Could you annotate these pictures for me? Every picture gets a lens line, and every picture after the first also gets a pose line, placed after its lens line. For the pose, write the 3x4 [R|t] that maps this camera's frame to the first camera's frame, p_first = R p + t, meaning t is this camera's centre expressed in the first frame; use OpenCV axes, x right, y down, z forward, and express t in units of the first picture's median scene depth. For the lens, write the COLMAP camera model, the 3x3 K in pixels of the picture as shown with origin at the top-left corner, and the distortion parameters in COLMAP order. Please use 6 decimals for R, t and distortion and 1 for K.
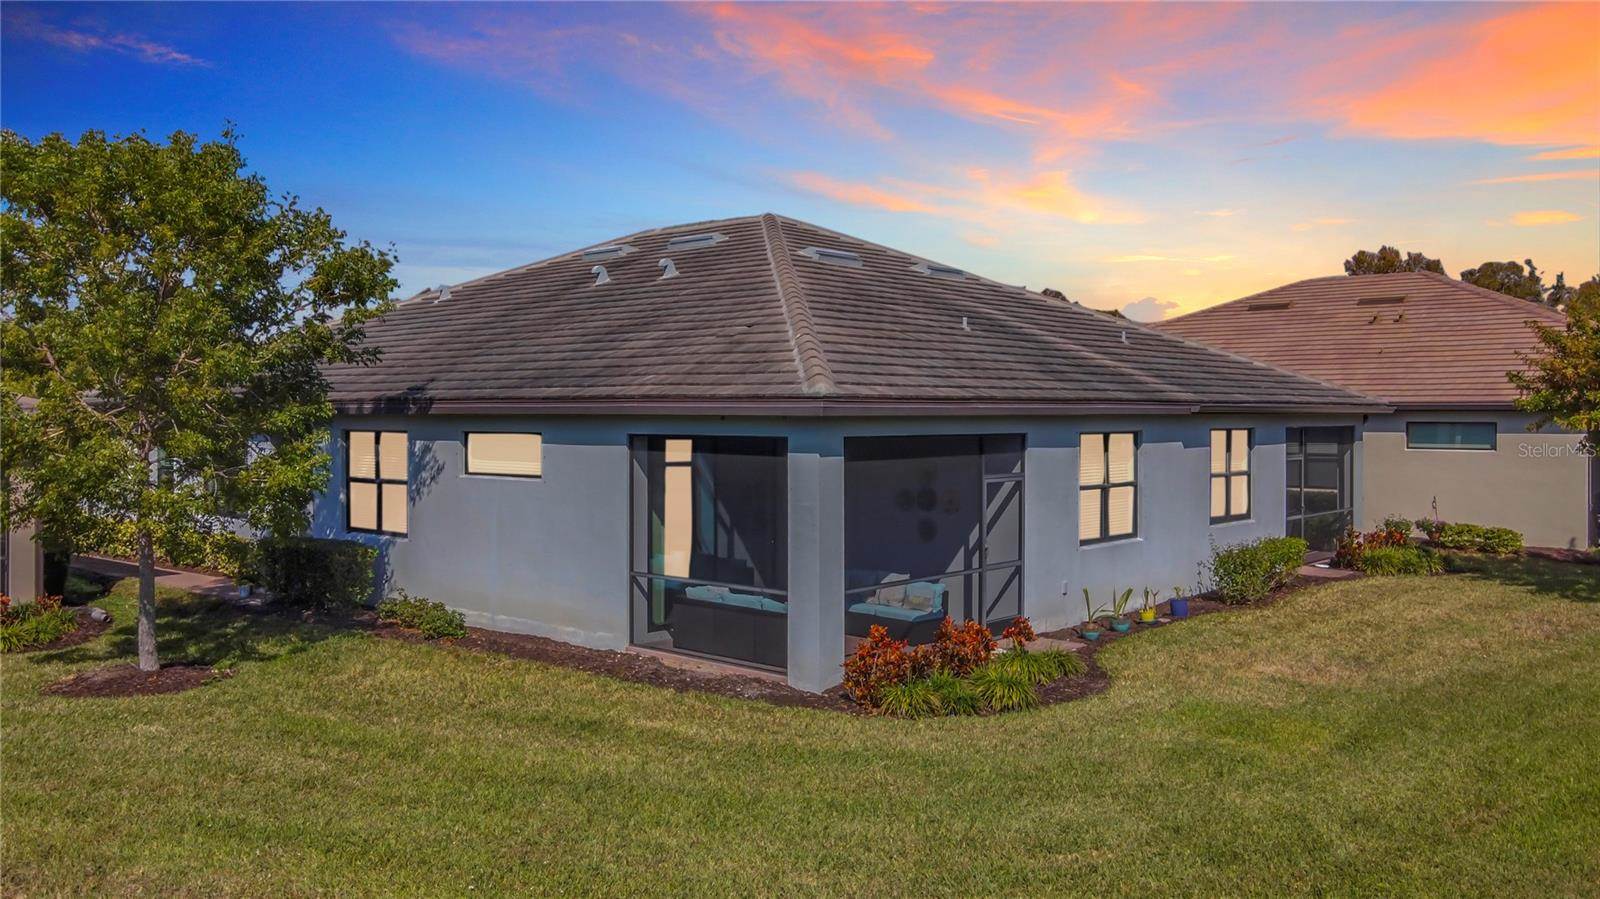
lens RADIAL K [[1230.2, 0, 800.0], [0, 1230.2, 449.5], [0, 0, 1]] dist [-0.025862, 0.111532]
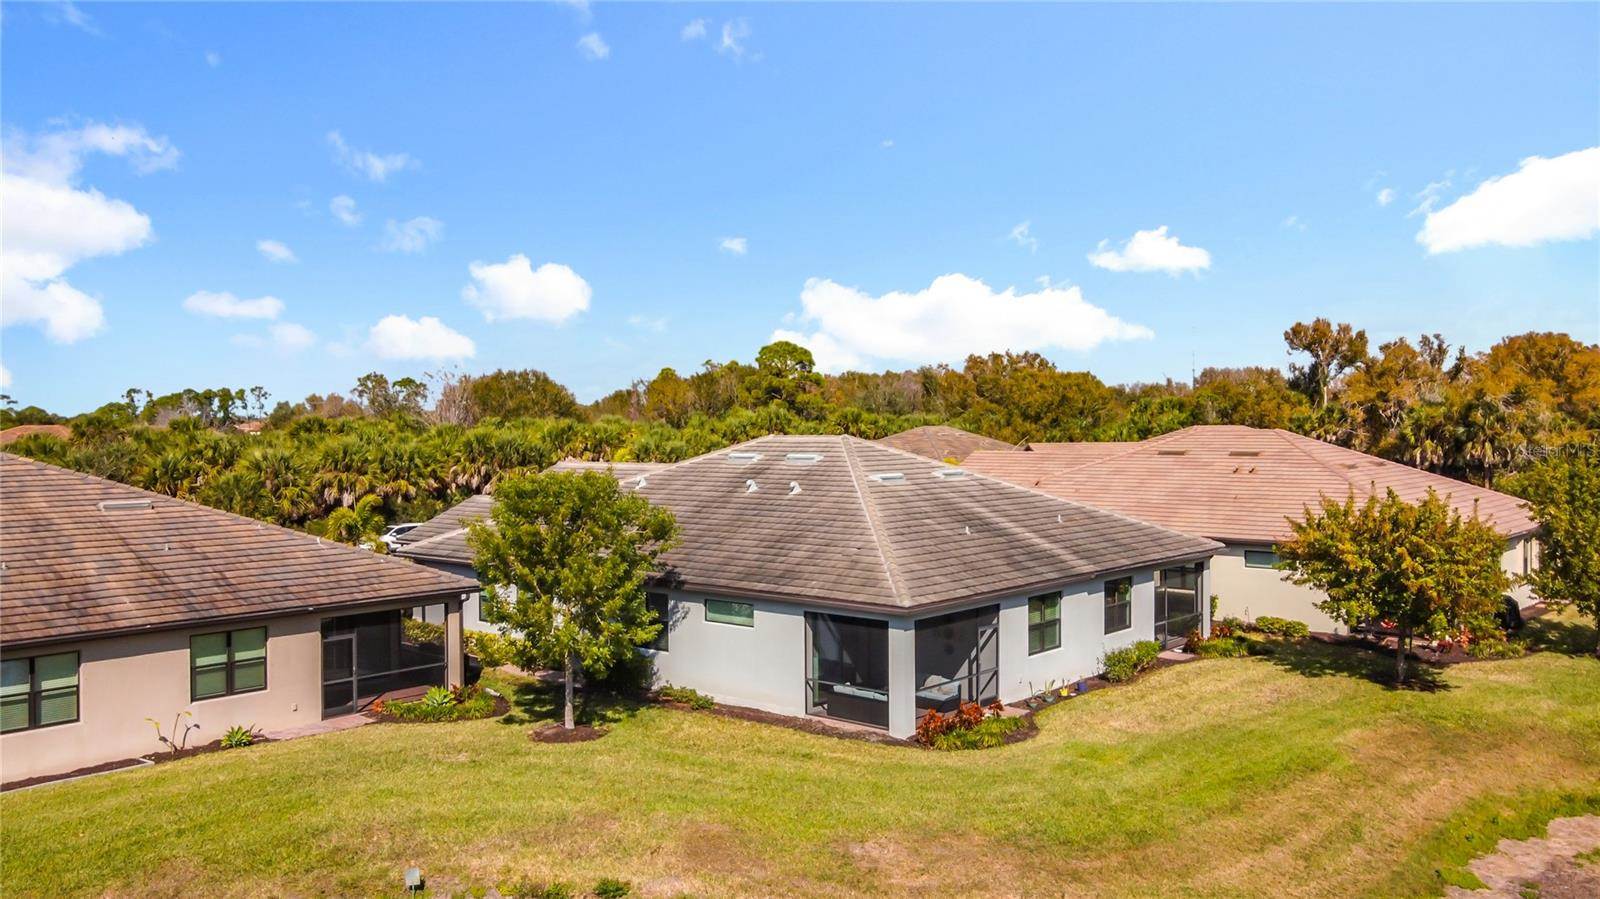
lens RADIAL K [[1265.2, 0, 800.0], [0, 1265.2, 449.5], [0, 0, 1]] dist [-0.005274, 0.126939]
pose [[0.999876, -0.007284, 0.013977, -0.180279], [0.007263, 0.999972, 0.001589, -0.292888], [-0.013988, -0.001487, 0.999901, -1.135756]]
